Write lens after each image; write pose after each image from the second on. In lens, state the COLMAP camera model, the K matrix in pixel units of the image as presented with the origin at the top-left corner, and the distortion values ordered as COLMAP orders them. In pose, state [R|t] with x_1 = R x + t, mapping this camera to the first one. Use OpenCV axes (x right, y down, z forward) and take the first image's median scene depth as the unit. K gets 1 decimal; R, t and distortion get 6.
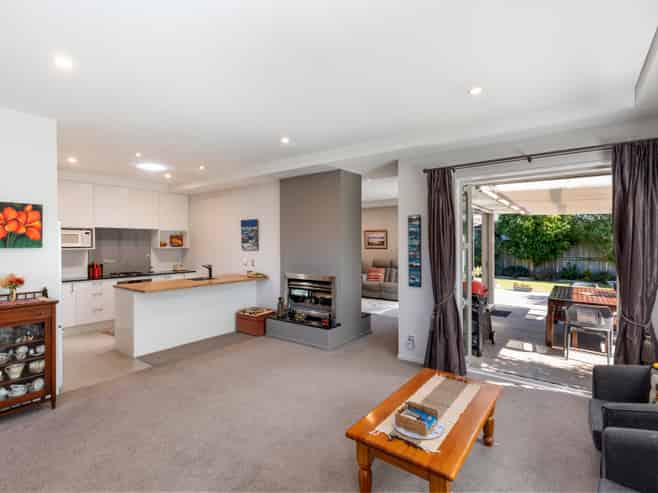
lens RADIAL K [[328.1, 0, 326.6], [0, 328.1, 246.6], [0, 0, 1]] dist [0.000876, 0.000616]
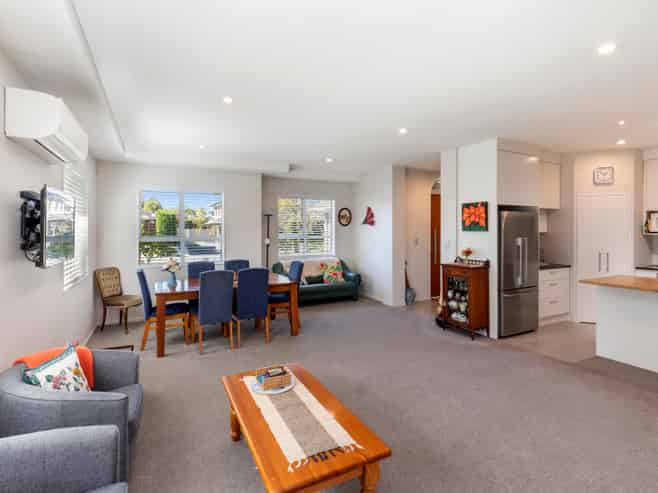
lens RADIAL K [[328.1, 0, 326.3], [0, 328.1, 246.8], [0, 0, 1]] dist [0.000876, 0.000616]
pose [[-0.442812, 0.050300, -0.895202, 0.449688], [-0.006568, 0.998216, 0.059337, -0.006185], [0.896590, 0.032155, -0.441692, 0.614133]]
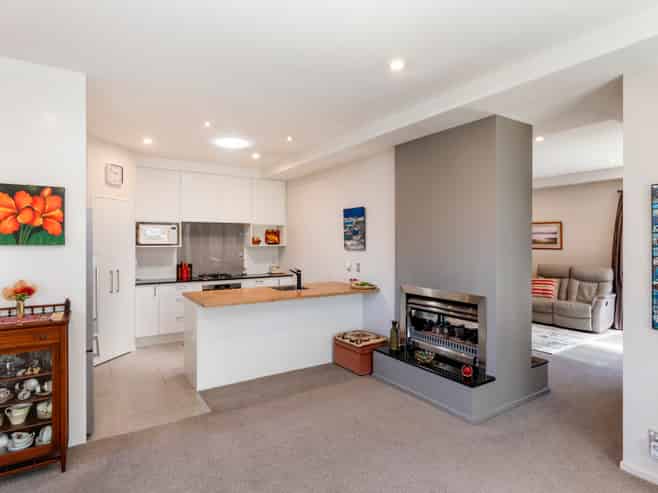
lens RADIAL K [[363.6, 0, 332.4], [0, 363.6, 239.3], [0, 0, 1]] dist [-0.004031, -0.002061]
pose [[0.941663, 0.001737, -0.336552, -0.011824], [-0.006565, 0.999891, -0.013206, -0.001960], [0.336492, 0.014645, 0.941572, 0.262967]]
